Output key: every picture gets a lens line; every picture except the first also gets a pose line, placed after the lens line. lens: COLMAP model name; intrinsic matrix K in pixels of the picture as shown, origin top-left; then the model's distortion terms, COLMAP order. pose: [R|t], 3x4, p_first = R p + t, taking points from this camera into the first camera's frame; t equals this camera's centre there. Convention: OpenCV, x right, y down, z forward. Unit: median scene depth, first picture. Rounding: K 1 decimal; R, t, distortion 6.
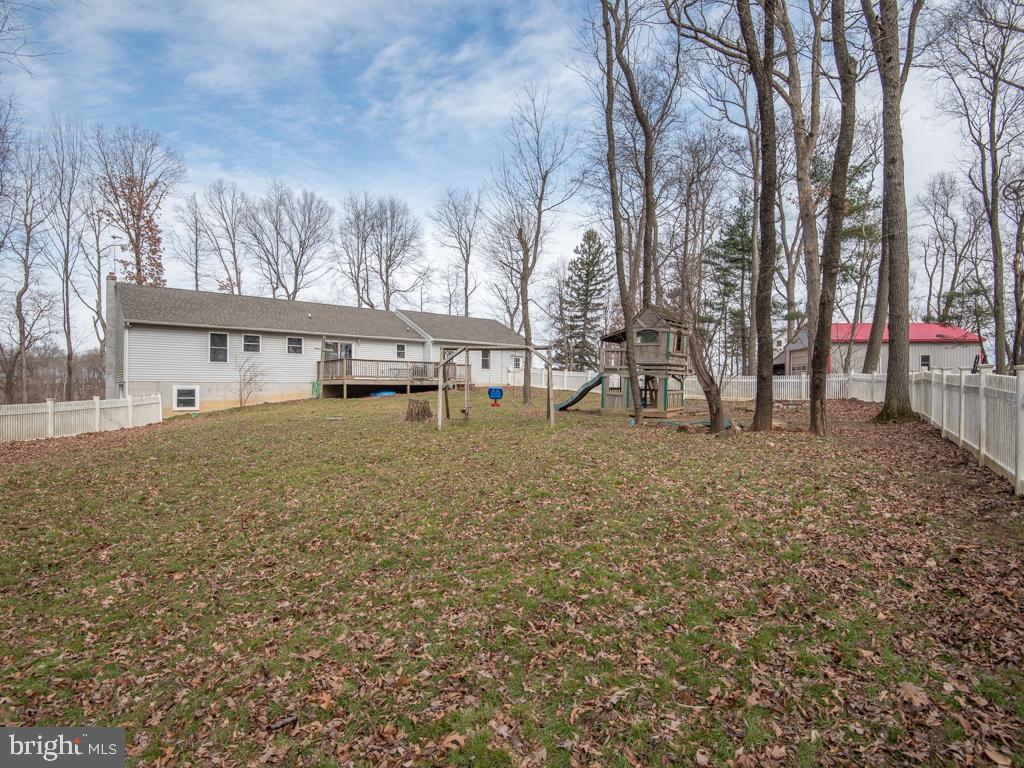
lens RADIAL K [[541.5, 0, 499.5], [0, 541.5, 386.2], [0, 0, 1]] dist [-0.031278, -0.001716]
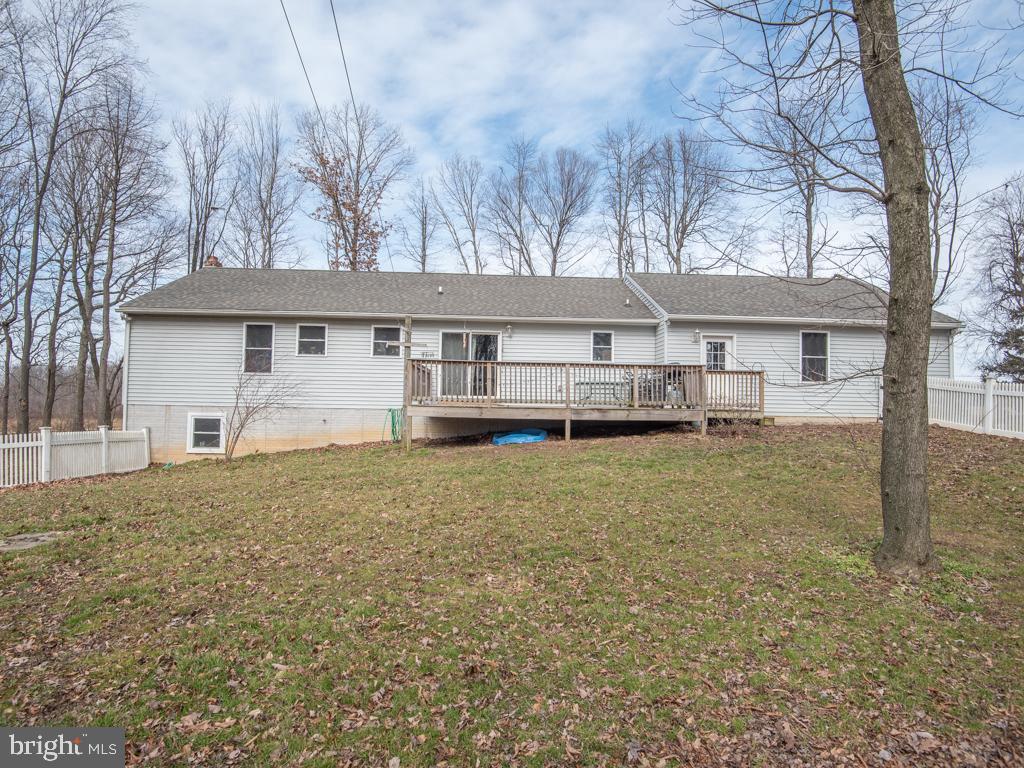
lens RADIAL K [[541.5, 0, 499.5], [0, 541.5, 386.2], [0, 0, 1]] dist [-0.031278, -0.001716]
pose [[0.795177, -0.006762, -0.606340, 0.042507], [-0.013512, 0.999492, -0.028866, -0.015695], [0.606227, 0.031147, 0.794681, 0.644547]]
